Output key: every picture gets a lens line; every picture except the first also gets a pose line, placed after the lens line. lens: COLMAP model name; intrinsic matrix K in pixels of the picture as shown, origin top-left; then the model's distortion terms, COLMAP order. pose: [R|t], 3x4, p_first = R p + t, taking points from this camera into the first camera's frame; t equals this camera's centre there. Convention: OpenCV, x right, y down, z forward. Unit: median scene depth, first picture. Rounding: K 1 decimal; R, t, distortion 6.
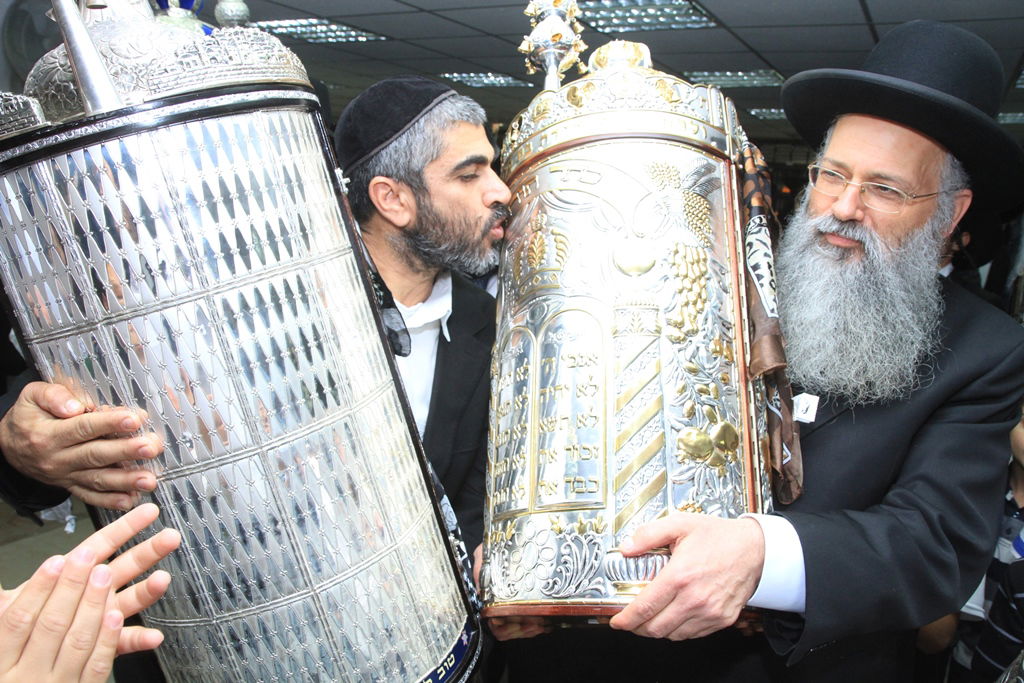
lens RADIAL K [[796.6, 0, 512.0], [0, 796.6, 341.5], [0, 0, 1]] dist [-0.001617, 0.000593]
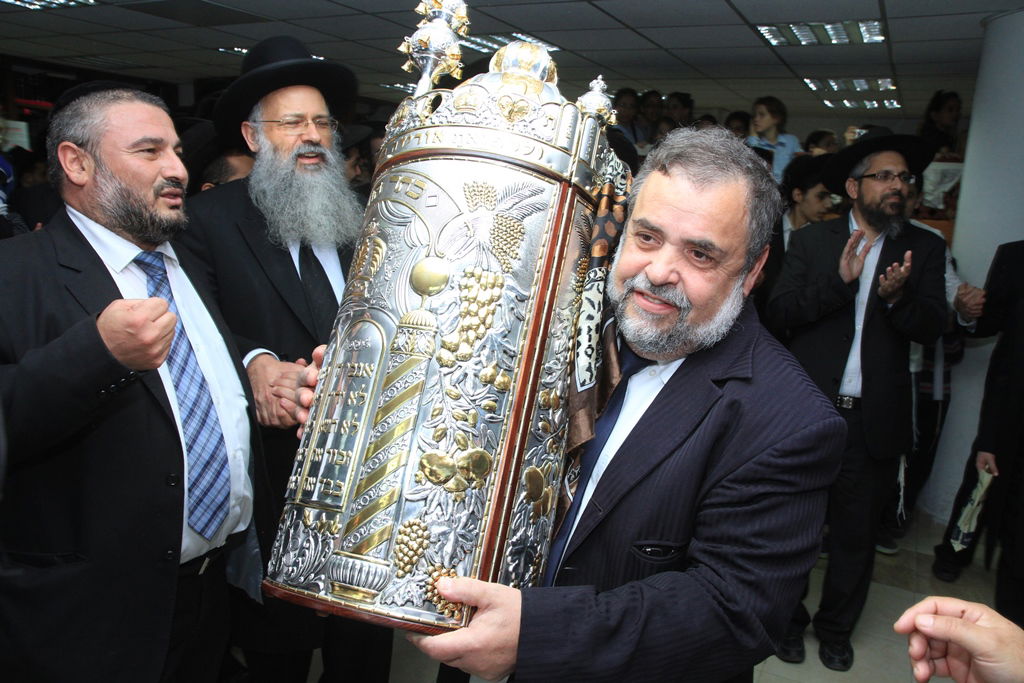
lens RADIAL K [[796.6, 0, 512.0], [0, 796.6, 341.5], [0, 0, 1]] dist [-0.001617, 0.000593]
pose [[0.968833, 0.124372, -0.214229, 0.494608], [-0.107723, 0.990300, 0.087757, -0.126244], [0.223065, -0.061945, 0.972833, 0.020036]]
